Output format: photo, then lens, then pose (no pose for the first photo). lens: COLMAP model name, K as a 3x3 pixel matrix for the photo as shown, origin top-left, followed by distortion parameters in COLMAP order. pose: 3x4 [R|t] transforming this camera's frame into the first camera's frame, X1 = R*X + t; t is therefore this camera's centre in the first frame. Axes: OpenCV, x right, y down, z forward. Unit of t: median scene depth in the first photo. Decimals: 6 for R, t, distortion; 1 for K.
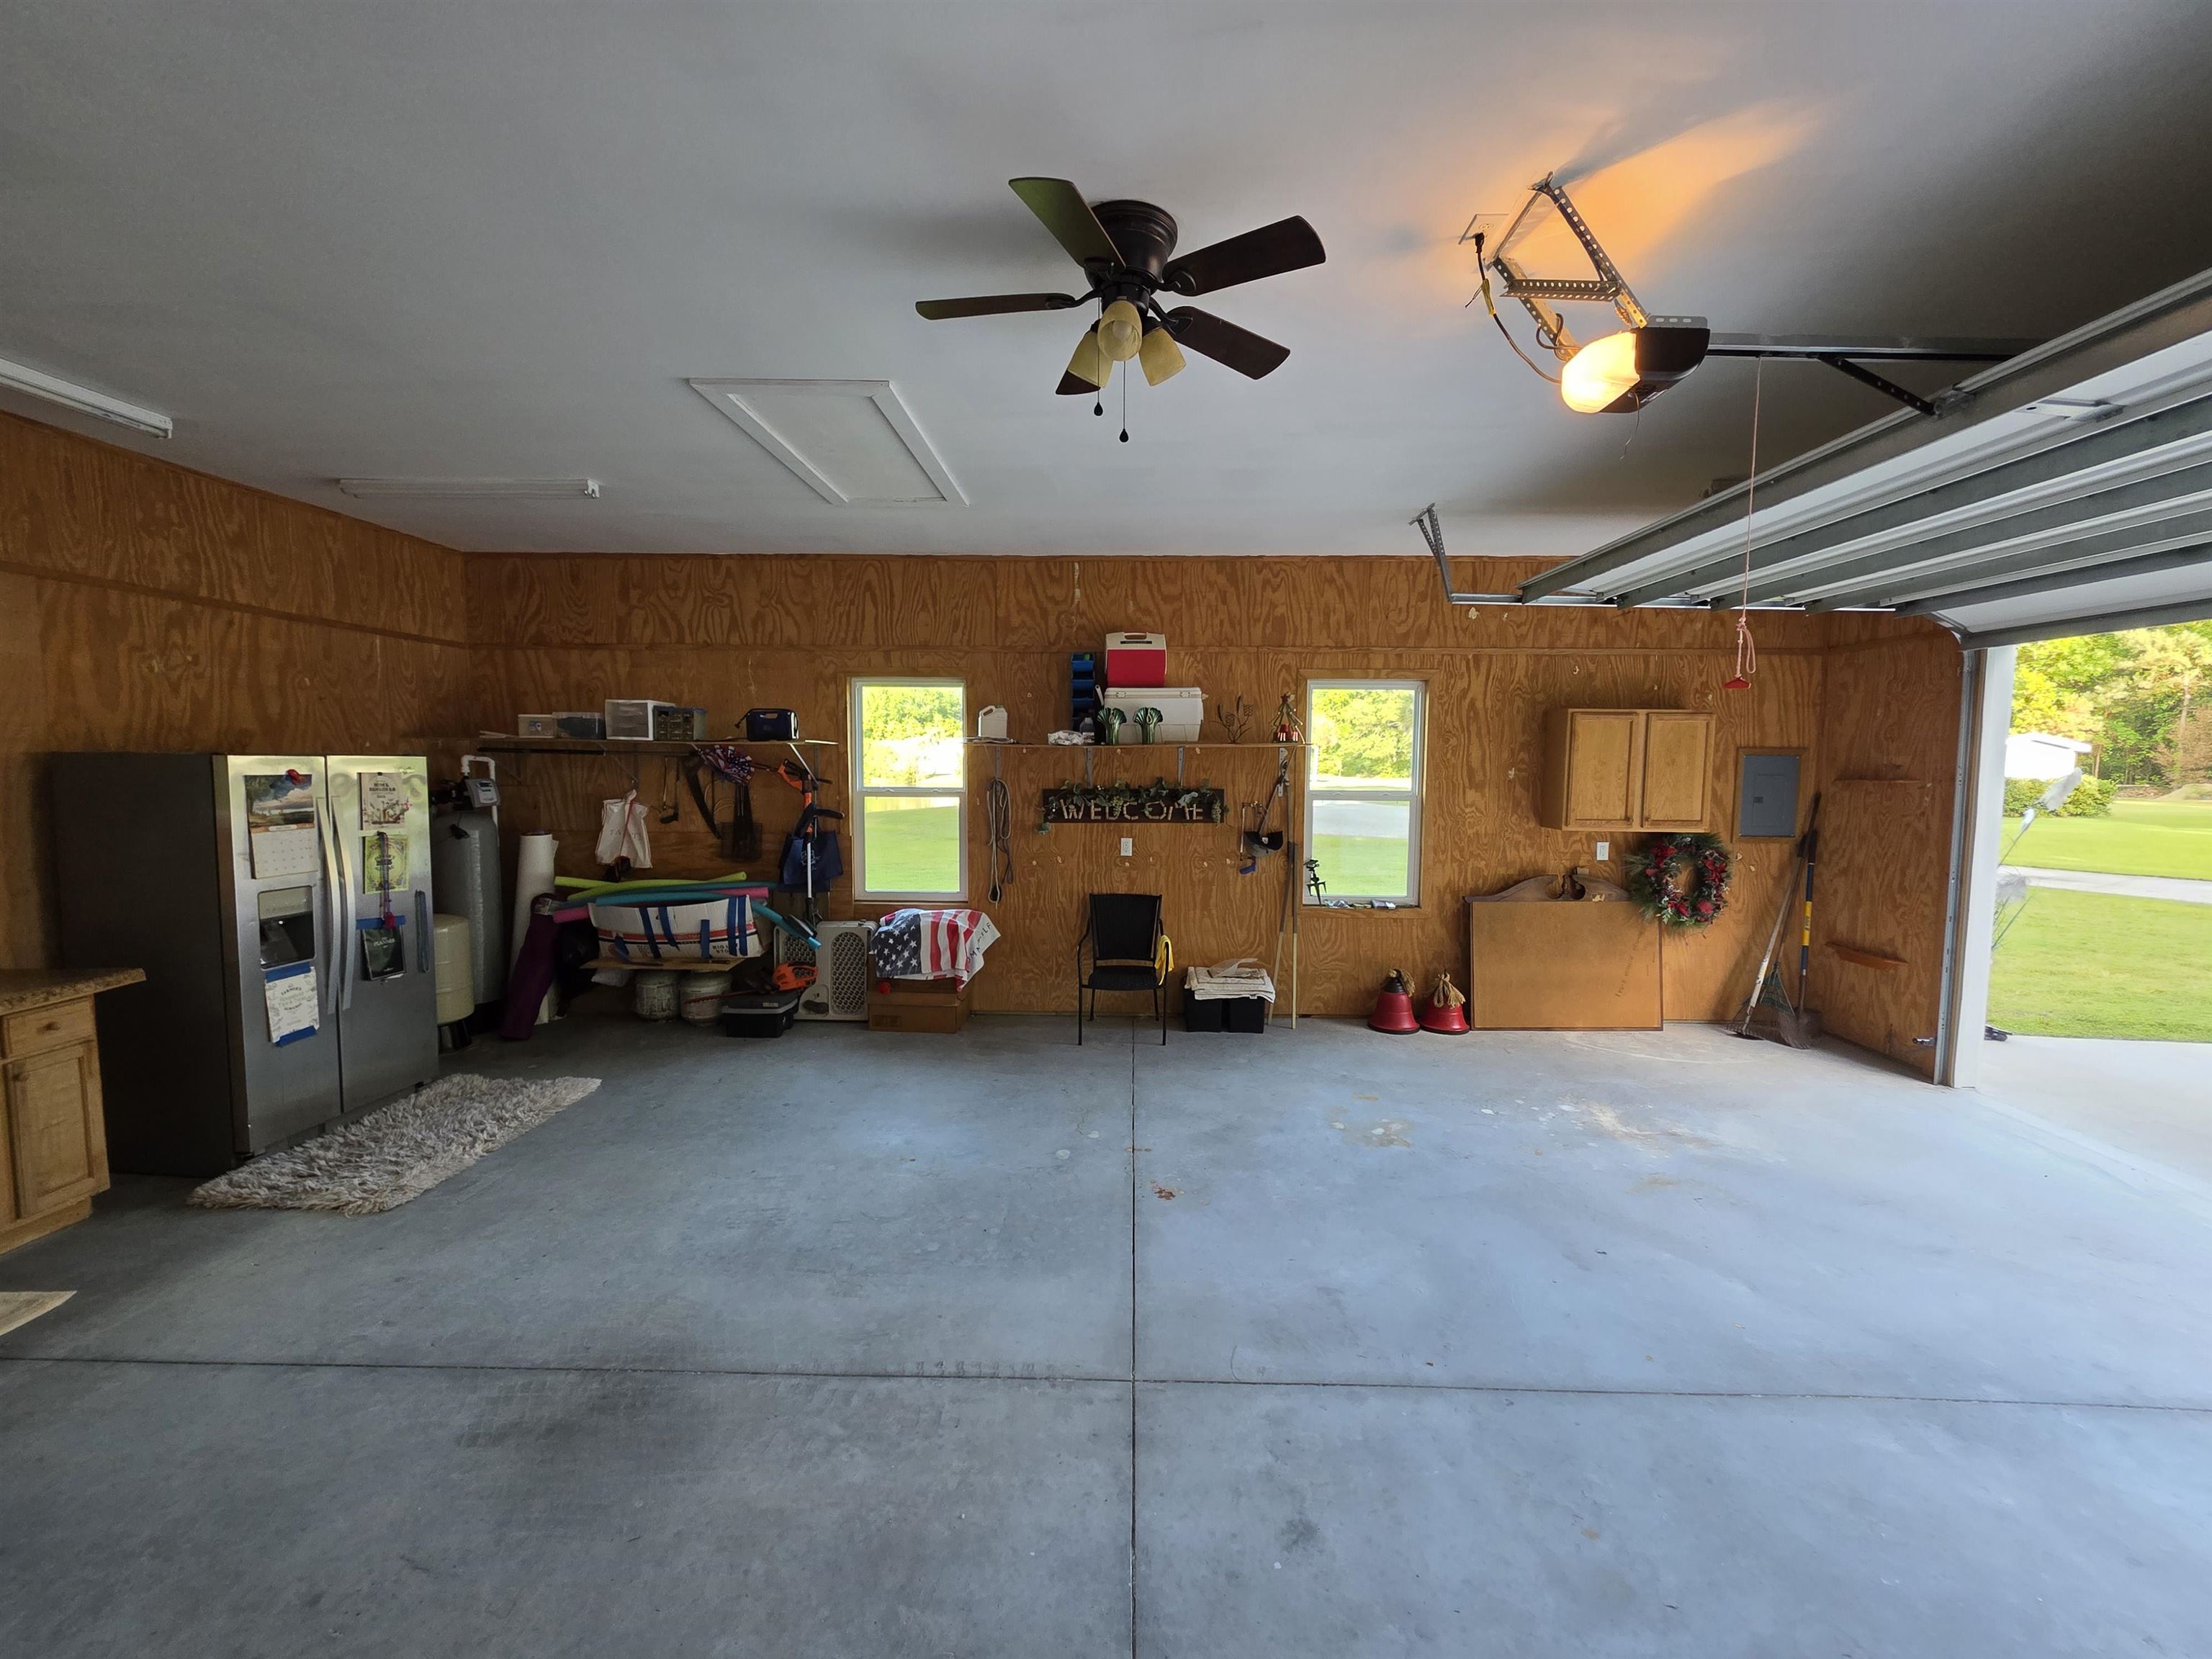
lens RADIAL K [[881.1, 0, 1113.0], [0, 881.1, 826.0], [0, 0, 1]] dist [0.002110, -0.000360]
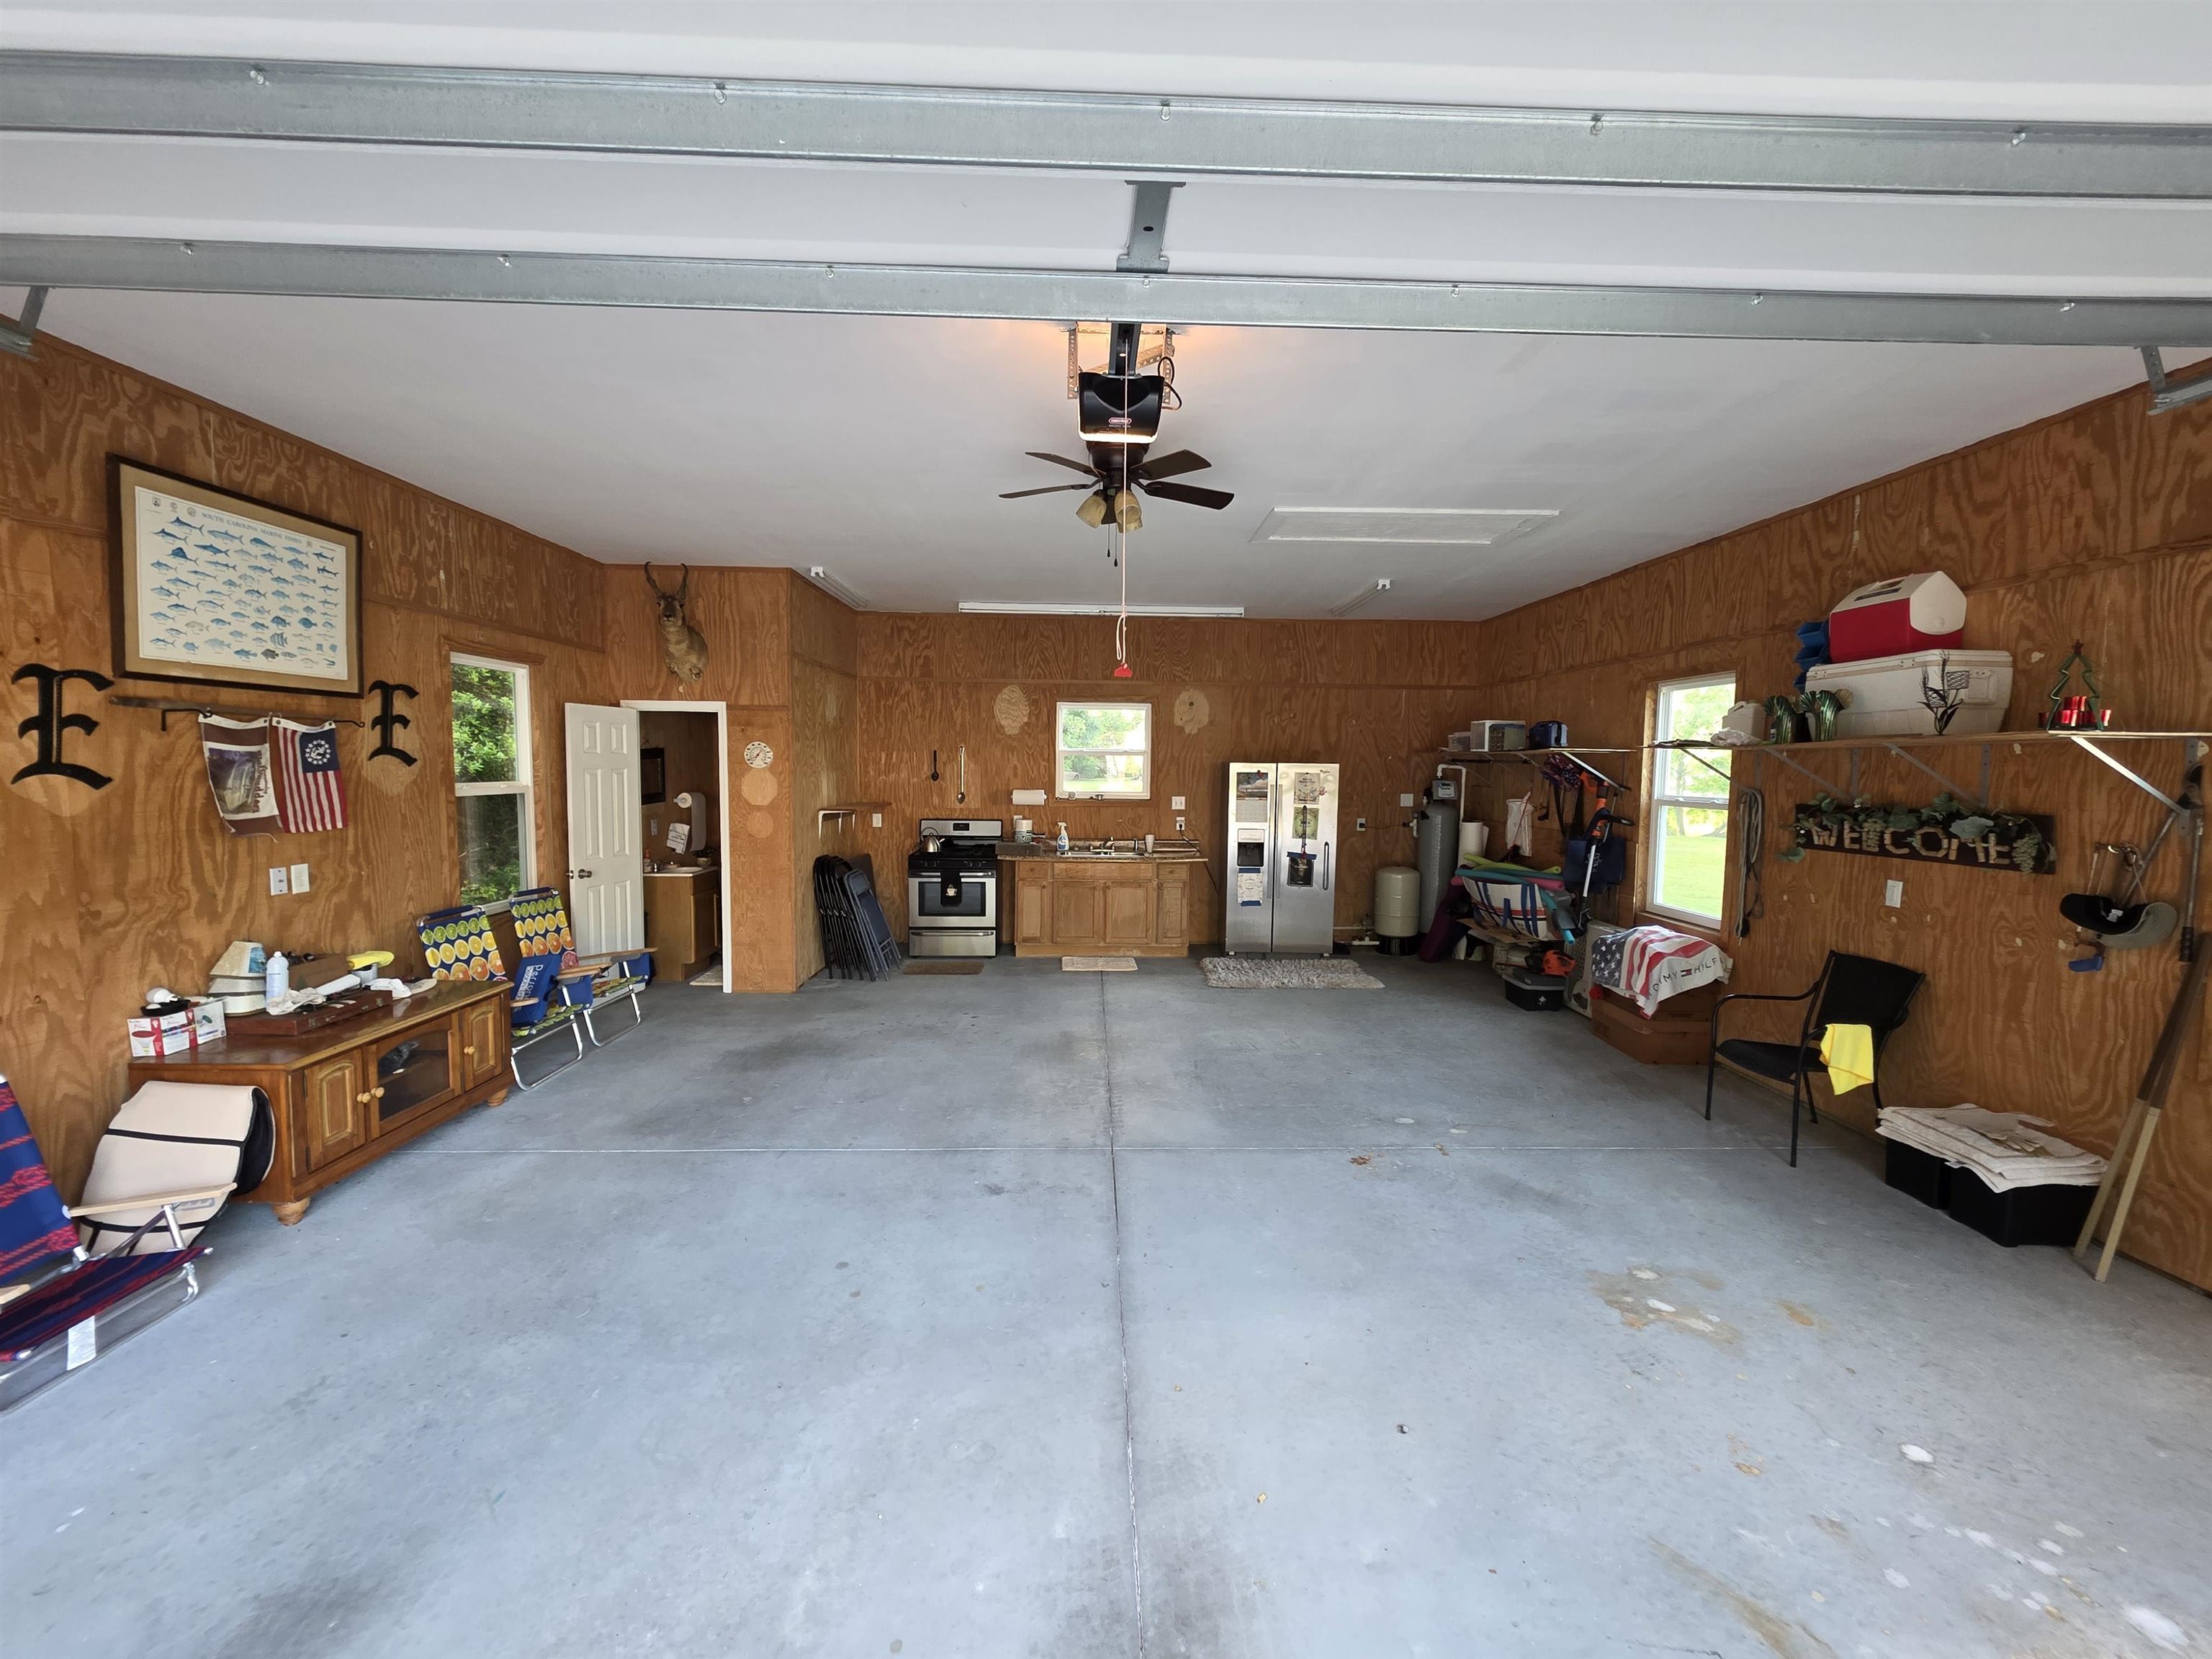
lens RADIAL K [[881.1, 0, 1125.6], [0, 881.1, 828.4], [0, 0, 1]] dist [0.002110, -0.000360]
pose [[0.059913, 0.065614, -0.996045, 0.684638], [-0.083742, 0.994650, 0.060485, -0.018657], [0.994685, 0.079787, 0.065087, 0.381630]]
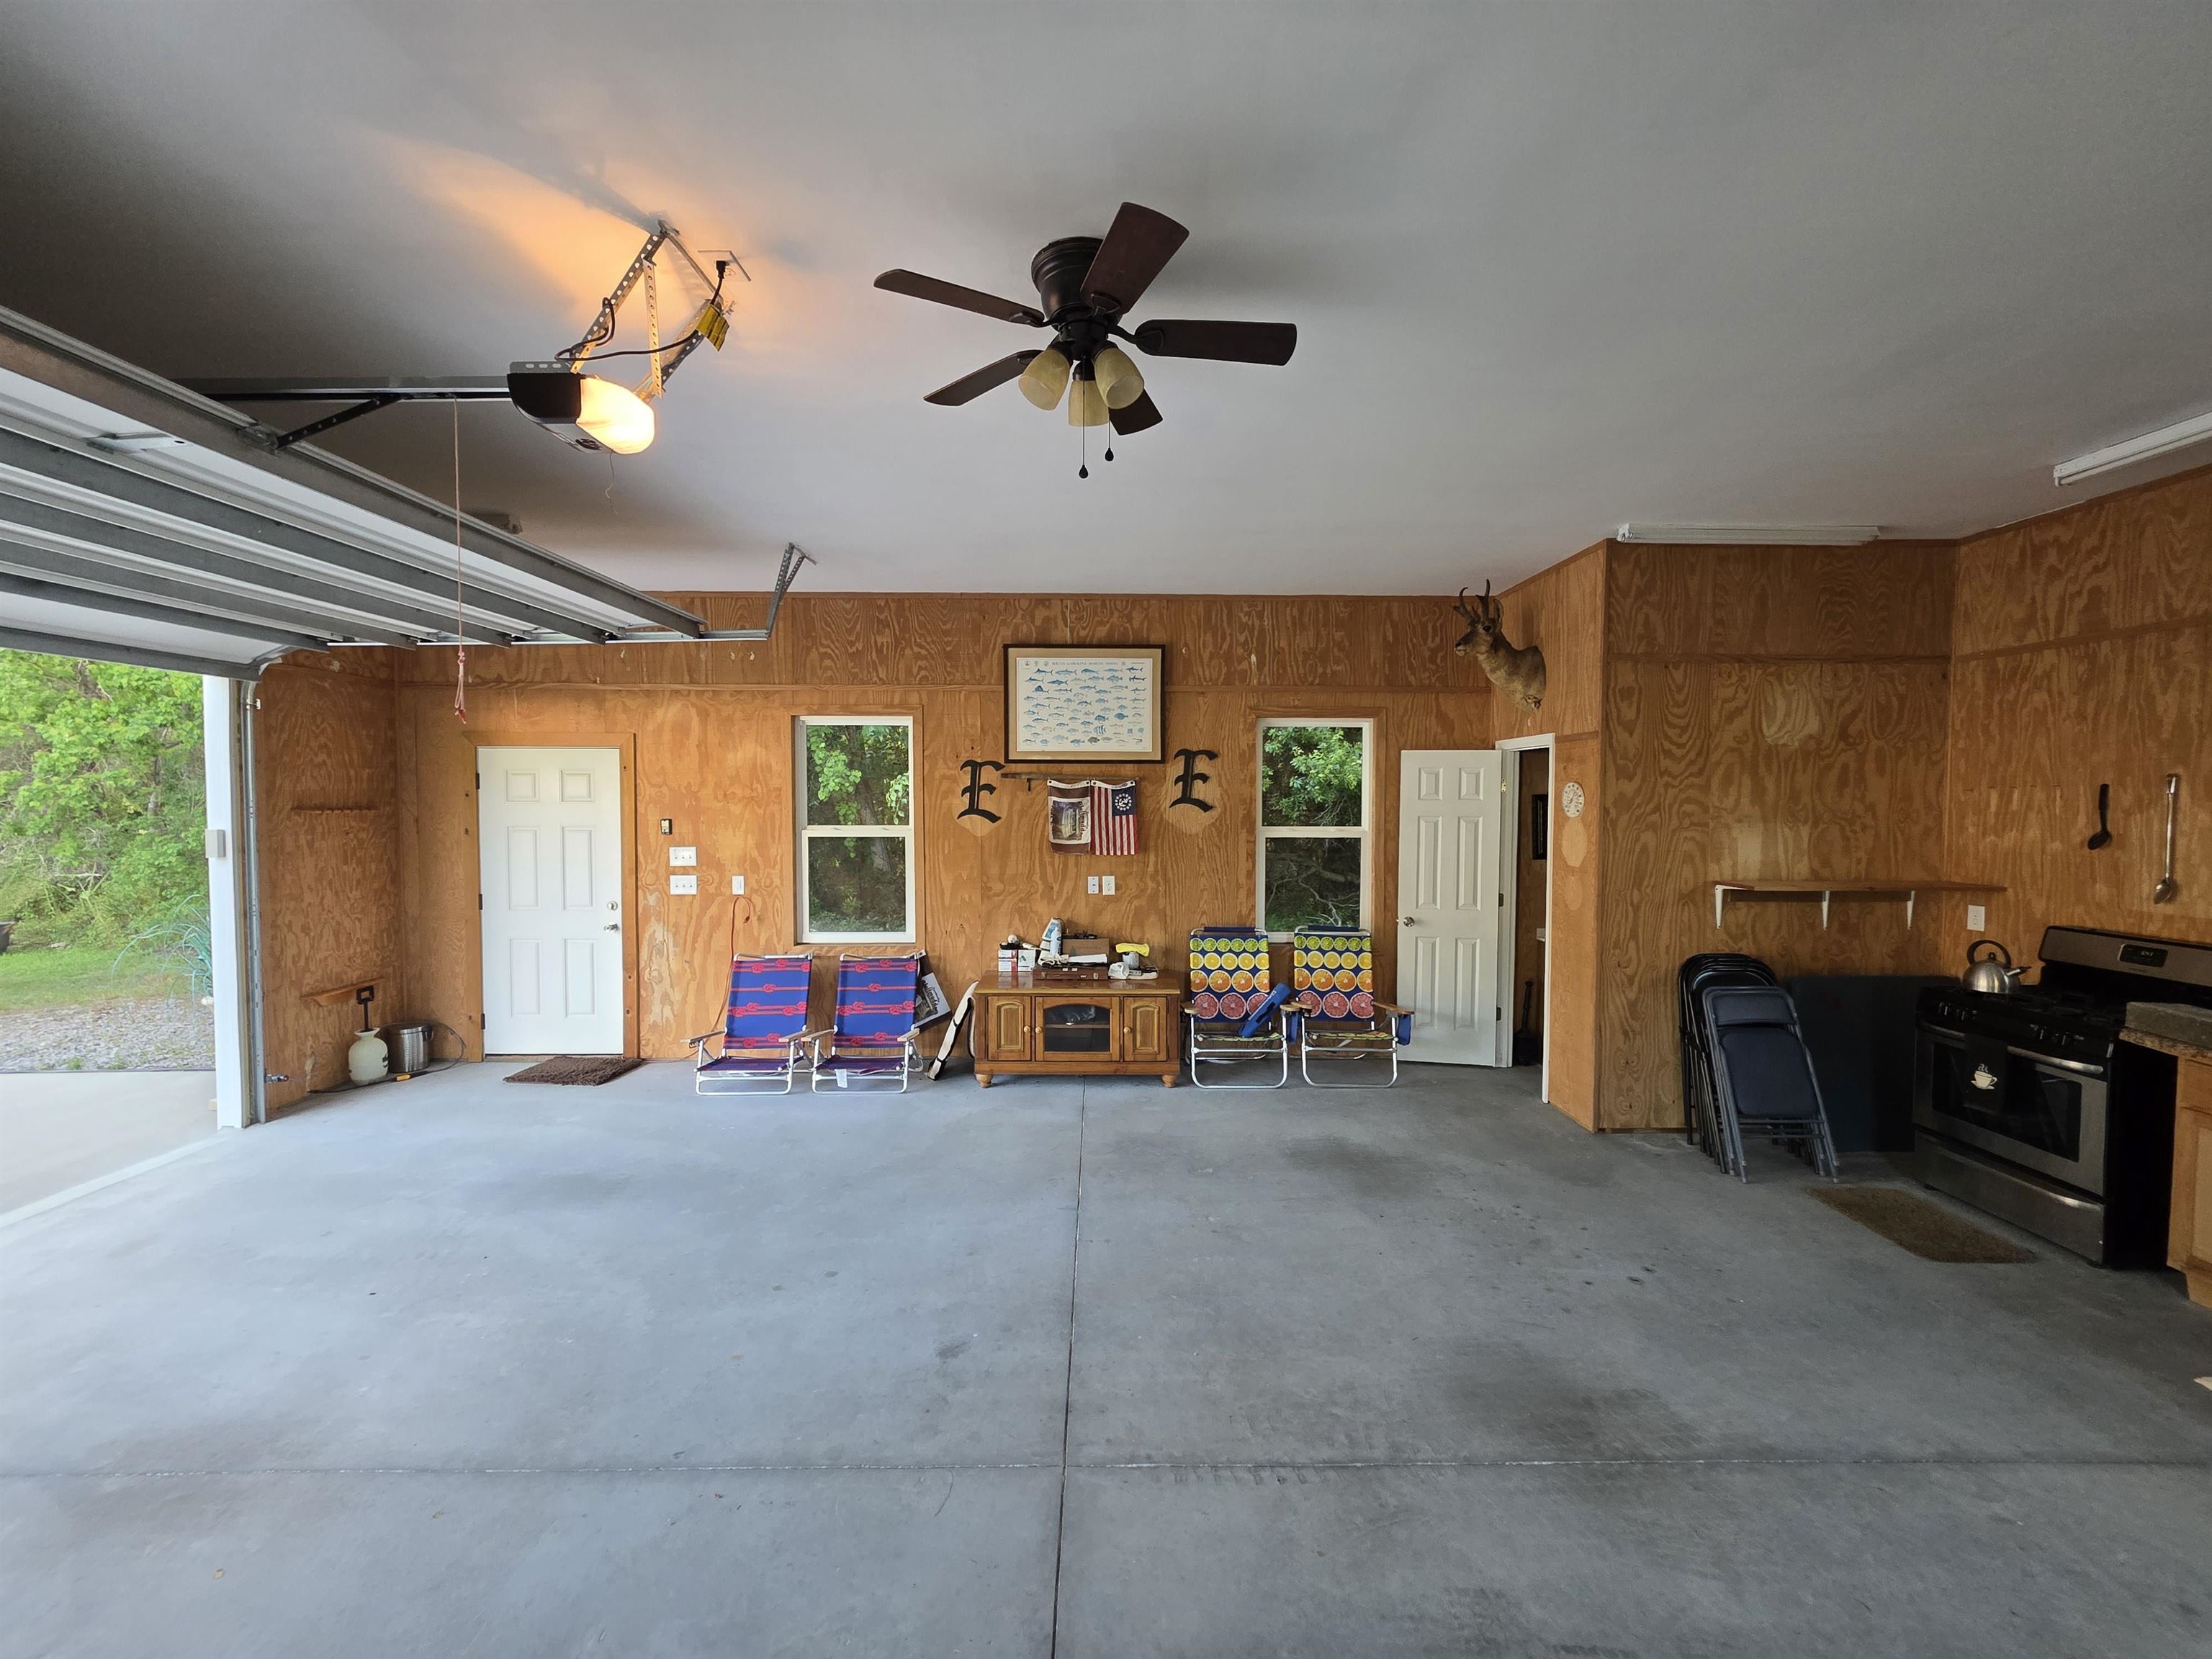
lens RADIAL K [[881.1, 0, 1108.2], [0, 881.1, 826.1], [0, 0, 1]] dist [0.002110, -0.000360]
pose [[-0.999488, -0.010343, -0.030281, 0.005100], [-0.013380, 0.994705, 0.101896, -0.059276], [0.029067, 0.102249, -0.994334, 0.809621]]
